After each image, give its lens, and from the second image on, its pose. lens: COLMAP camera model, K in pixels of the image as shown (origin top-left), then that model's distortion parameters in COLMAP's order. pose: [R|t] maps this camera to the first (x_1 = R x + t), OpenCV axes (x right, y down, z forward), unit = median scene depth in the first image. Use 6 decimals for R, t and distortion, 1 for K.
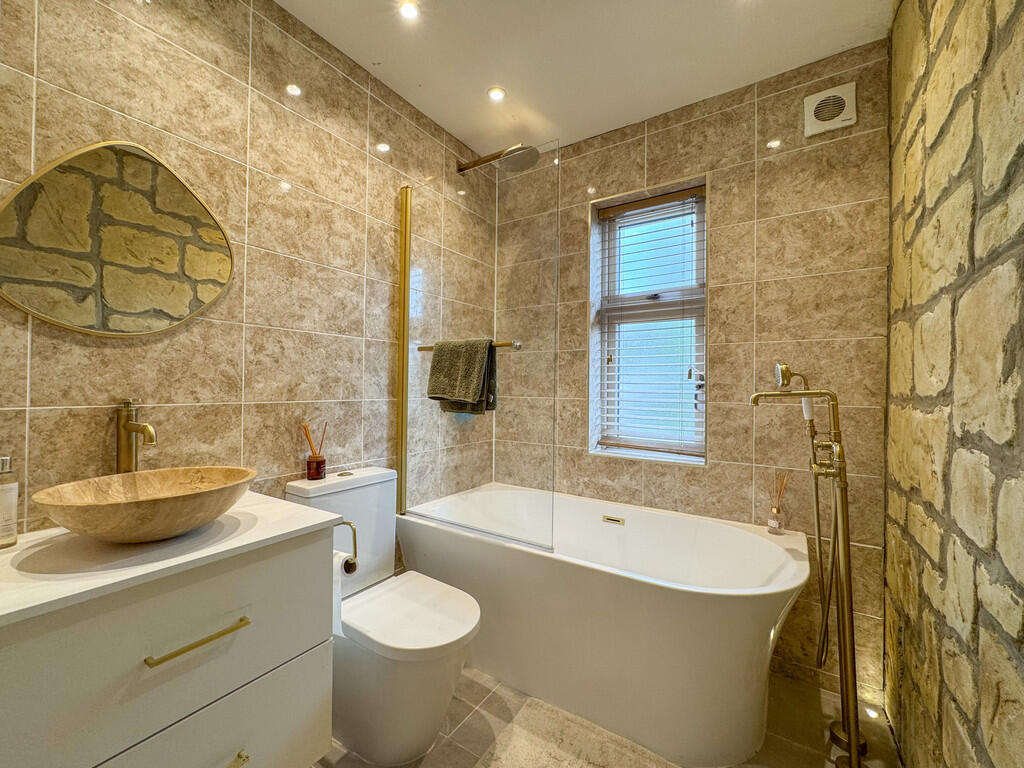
lens RADIAL K [[408.4, 0, 515.8], [0, 408.4, 385.3], [0, 0, 1]] dist [-0.002351, 0.000649]
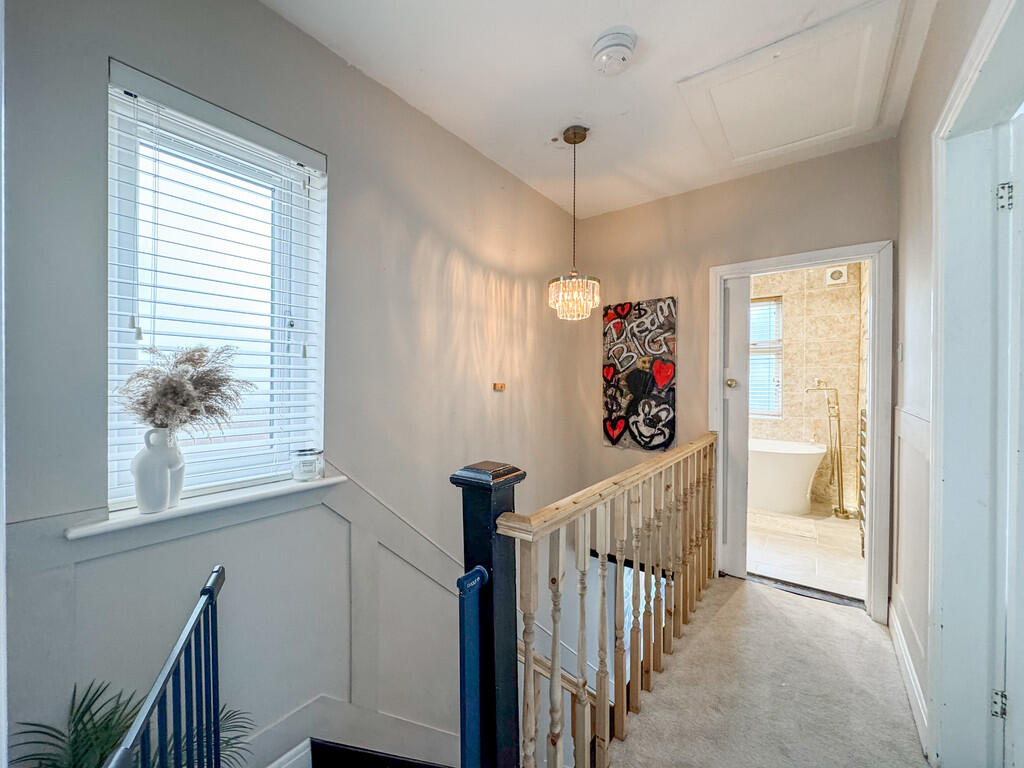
lens RADIAL K [[408.4, 0, 507.5], [0, 408.4, 386.4], [0, 0, 1]] dist [-0.002351, 0.000649]
pose [[0.998714, -0.009138, -0.049865, -0.259737], [0.010085, 0.999773, 0.018768, -0.013770], [0.049682, -0.019247, 0.998580, -0.370901]]
